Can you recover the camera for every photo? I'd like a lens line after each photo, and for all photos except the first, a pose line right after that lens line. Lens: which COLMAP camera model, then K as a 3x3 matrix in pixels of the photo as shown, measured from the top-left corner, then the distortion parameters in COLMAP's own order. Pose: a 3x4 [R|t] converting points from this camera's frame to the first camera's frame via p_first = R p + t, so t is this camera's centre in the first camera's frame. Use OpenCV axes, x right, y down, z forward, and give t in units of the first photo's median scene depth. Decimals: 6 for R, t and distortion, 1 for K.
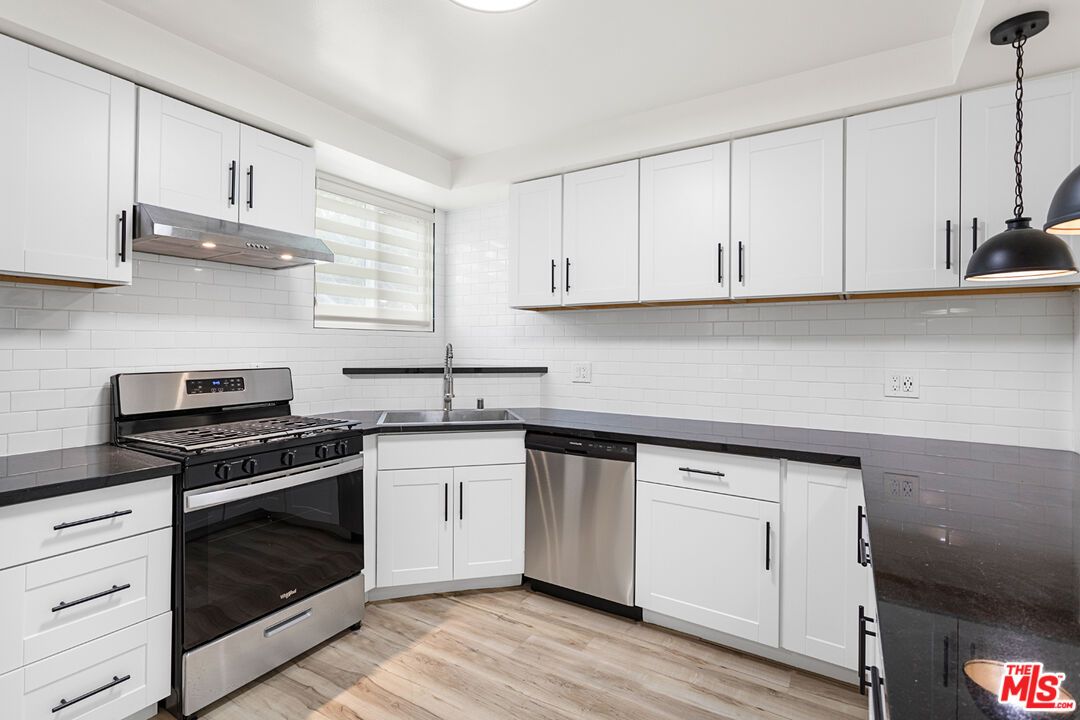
lens RADIAL K [[521.5, 0, 540.8], [0, 521.5, 341.3], [0, 0, 1]] dist [0.012636, -0.004193]
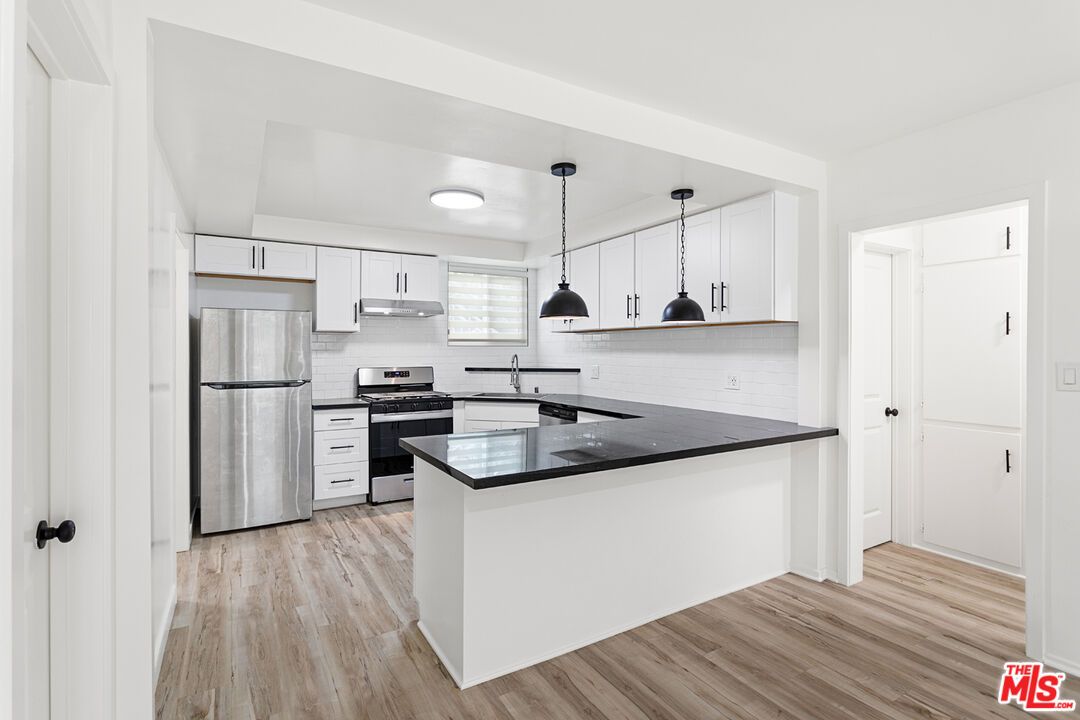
lens RADIAL K [[521.5, 0, 542.4], [0, 521.5, 350.0], [0, 0, 1]] dist [0.012636, -0.004193]
pose [[0.892718, -0.003910, -0.450600, 0.900168], [0.007650, 0.999950, 0.006480, -0.025991], [0.450552, -0.009232, 0.892703, -0.659942]]
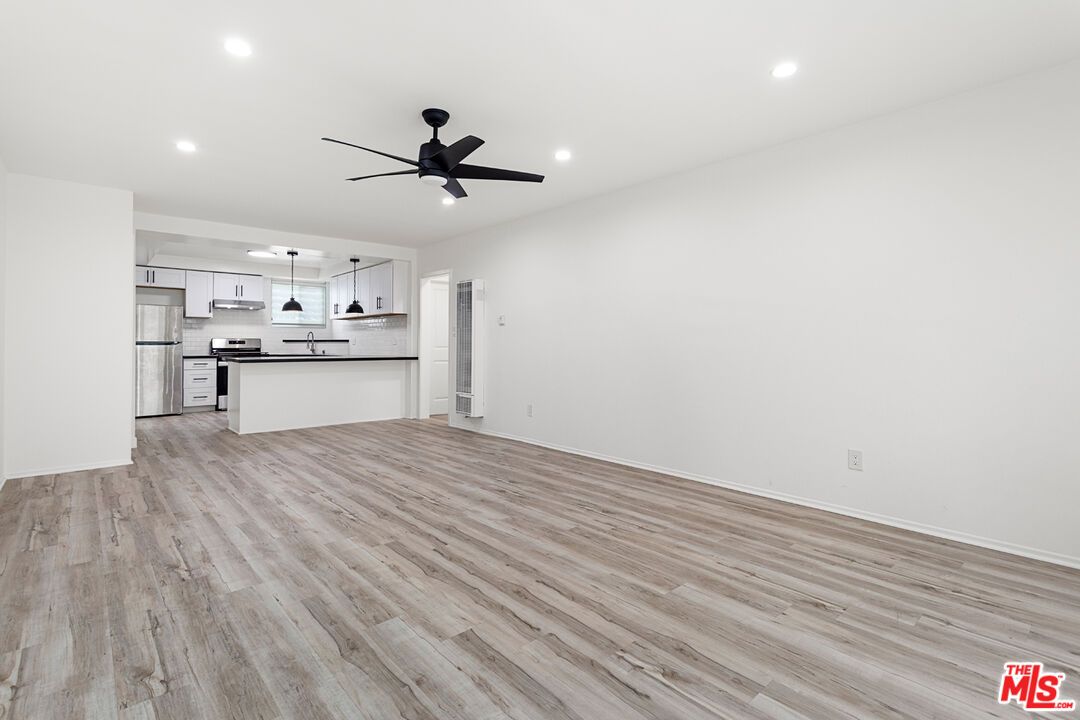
lens RADIAL K [[498.2, 0, 550.0], [0, 498.2, 340.4], [0, 0, 1]] dist [0.012588, -0.005182]
pose [[0.968360, -0.003915, -0.249525, 2.533963], [0.003387, 0.999991, -0.002543, 0.089018], [0.249533, 0.001617, 0.968365, -1.990125]]
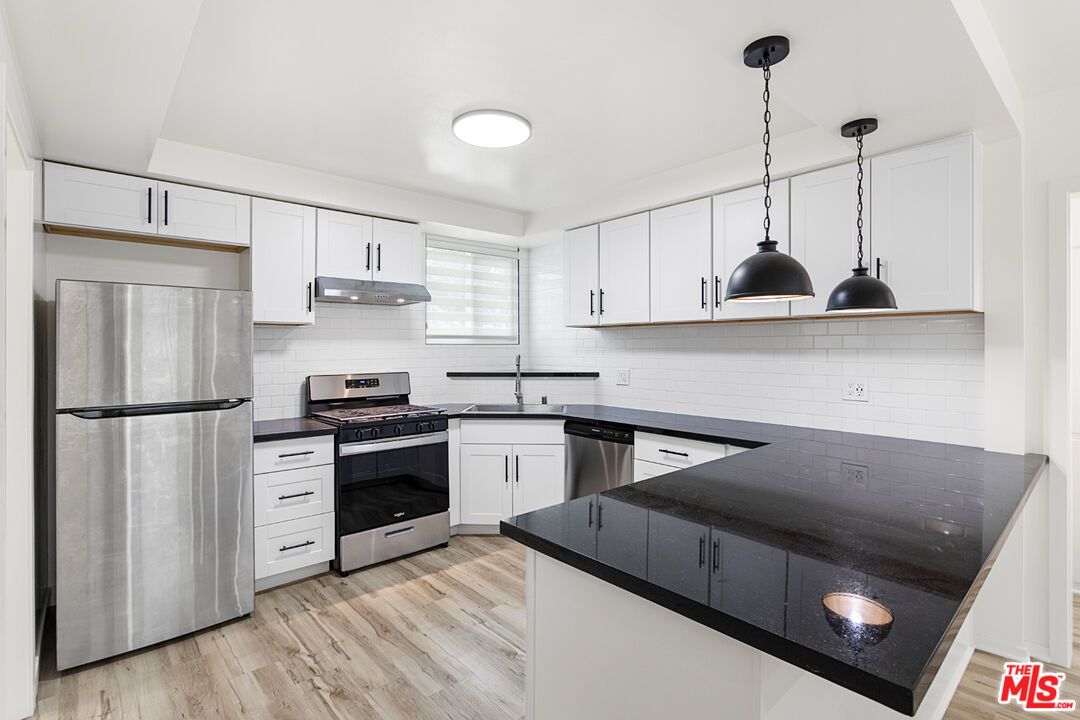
lens RADIAL K [[521.5, 0, 541.6], [0, 521.5, 345.8], [0, 0, 1]] dist [0.012636, -0.004193]
pose [[0.960322, -0.007297, -0.278798, 0.337886], [0.009082, 0.999946, 0.005112, -0.032555], [0.278746, -0.007441, 0.960336, -0.359038]]
